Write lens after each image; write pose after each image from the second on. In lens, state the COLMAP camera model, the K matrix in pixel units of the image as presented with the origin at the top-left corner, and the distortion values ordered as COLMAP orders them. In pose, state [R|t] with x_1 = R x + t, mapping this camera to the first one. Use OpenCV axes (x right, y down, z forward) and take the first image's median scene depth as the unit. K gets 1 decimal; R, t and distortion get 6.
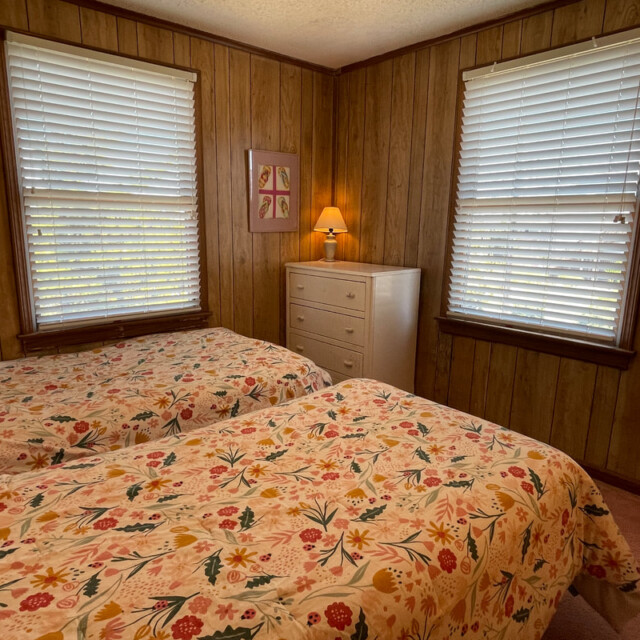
lens RADIAL K [[485.8, 0, 311.1], [0, 485.8, 330.1], [0, 0, 1]] dist [0.031702, -0.077723]
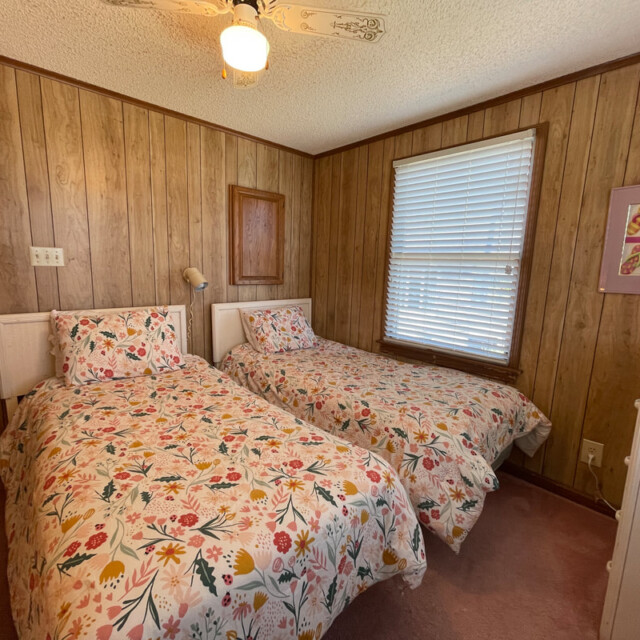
lens RADIAL K [[346.0, 0, 319.1], [0, 346.0, 323.2], [0, 0, 1]] dist [-0.005850, 0.003804]
pose [[0.022344, 0.144848, -0.989202, 0.692585], [-0.245856, 0.959860, 0.134998, -0.189985], [0.969049, 0.240185, 0.057059, 0.877727]]
